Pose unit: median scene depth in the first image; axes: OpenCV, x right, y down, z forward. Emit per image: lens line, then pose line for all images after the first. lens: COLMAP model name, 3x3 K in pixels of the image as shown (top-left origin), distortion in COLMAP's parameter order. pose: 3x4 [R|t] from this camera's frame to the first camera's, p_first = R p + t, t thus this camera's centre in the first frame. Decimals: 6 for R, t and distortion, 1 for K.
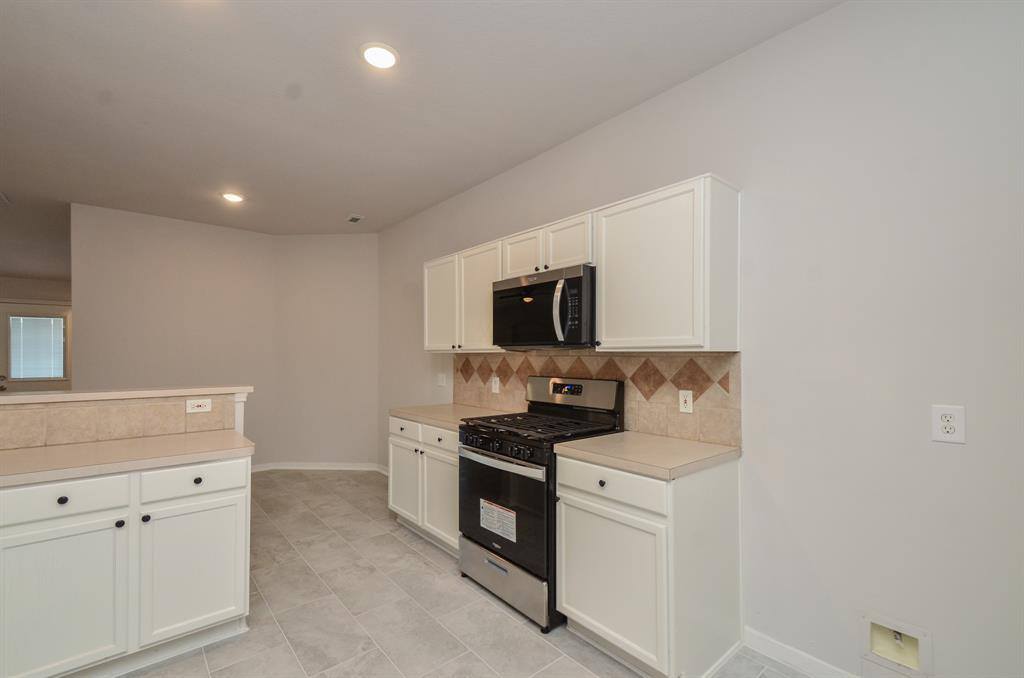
lens RADIAL K [[447.1, 0, 509.5], [0, 447.1, 354.3], [0, 0, 1]] dist [0.044460, -0.020045]
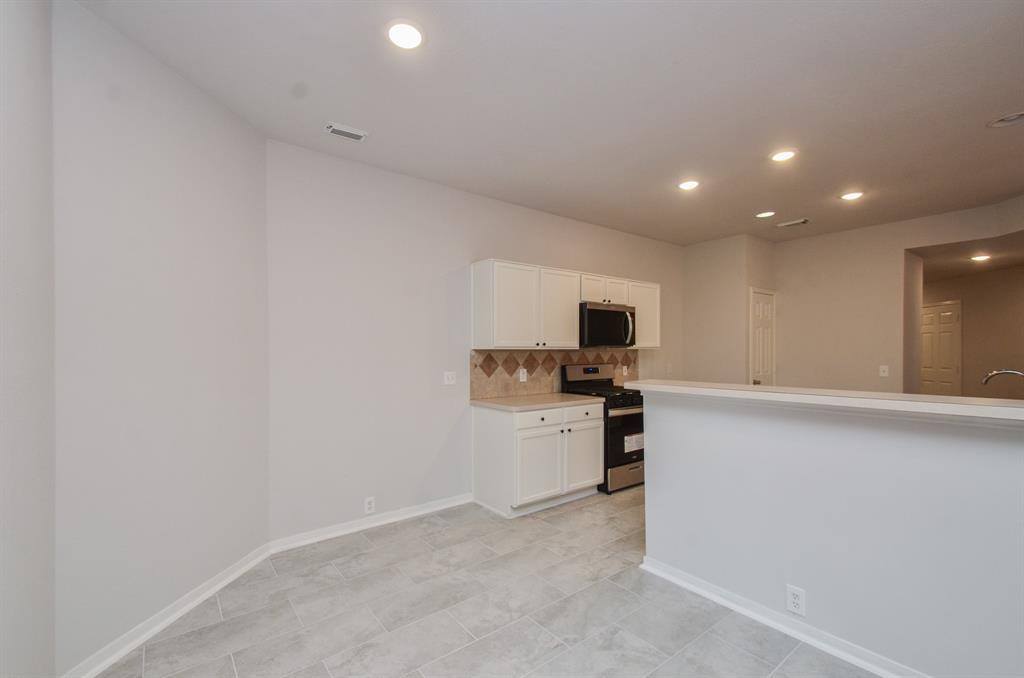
lens RADIAL K [[447.1, 0, 509.5], [0, 447.1, 354.3], [0, 0, 1]] dist [0.044460, -0.020045]
pose [[0.032029, -0.009814, 0.999439, -1.443019], [0.000158, 0.999952, 0.009814, -0.001910], [-0.999487, -0.000156, 0.032029, 1.135433]]
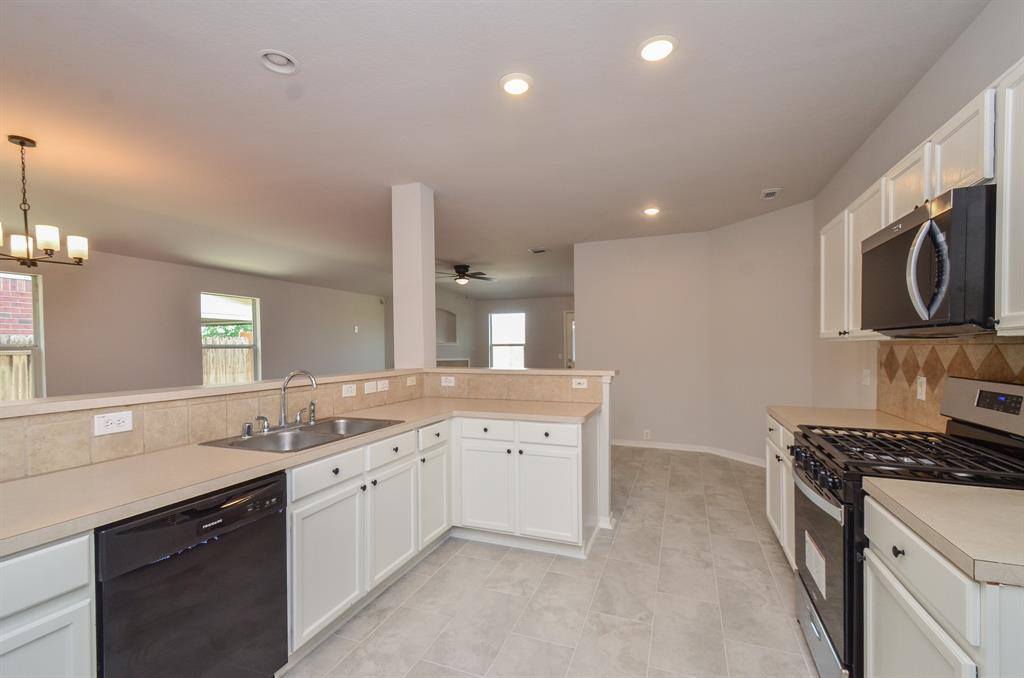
lens RADIAL K [[447.1, 0, 509.5], [0, 447.1, 354.3], [0, 0, 1]] dist [0.044460, -0.020045]
pose [[0.480286, 0.012419, -0.877024, 0.309557], [0.007228, 0.999810, 0.018117, 0.001232], [0.877082, -0.015041, 0.480105, 0.148848]]
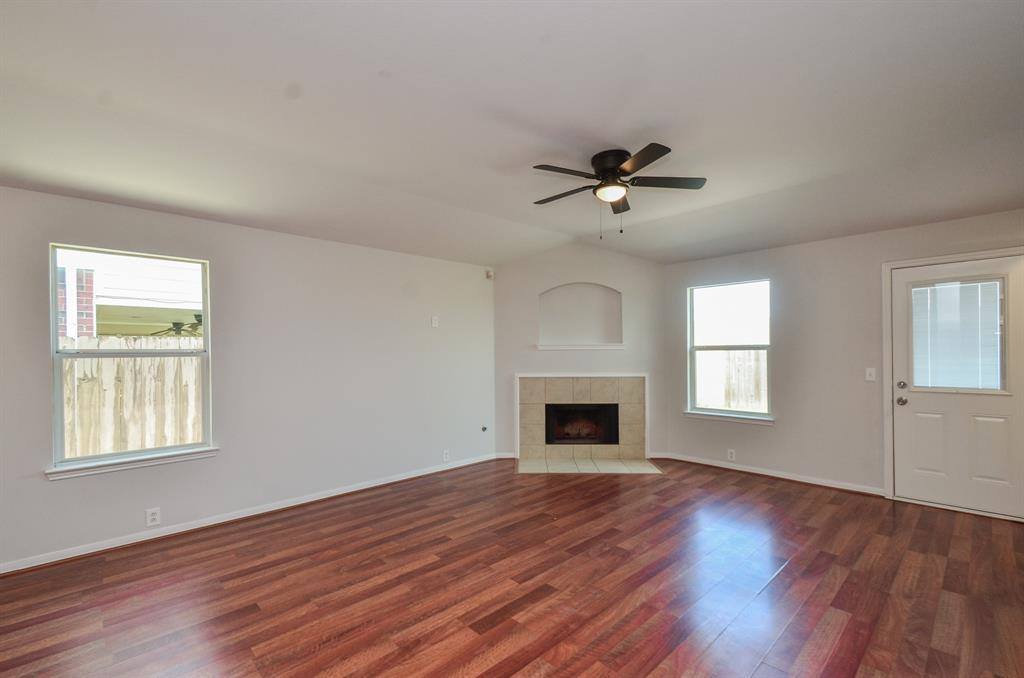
lens RADIAL K [[447.1, 0, 509.5], [0, 447.1, 354.3], [0, 0, 1]] dist [0.044460, -0.020045]
pose [[0.059987, 0.005610, -0.998183, -1.008037], [0.010354, 0.999927, 0.006242, -0.001345], [0.998145, -0.010710, 0.059925, 0.833284]]
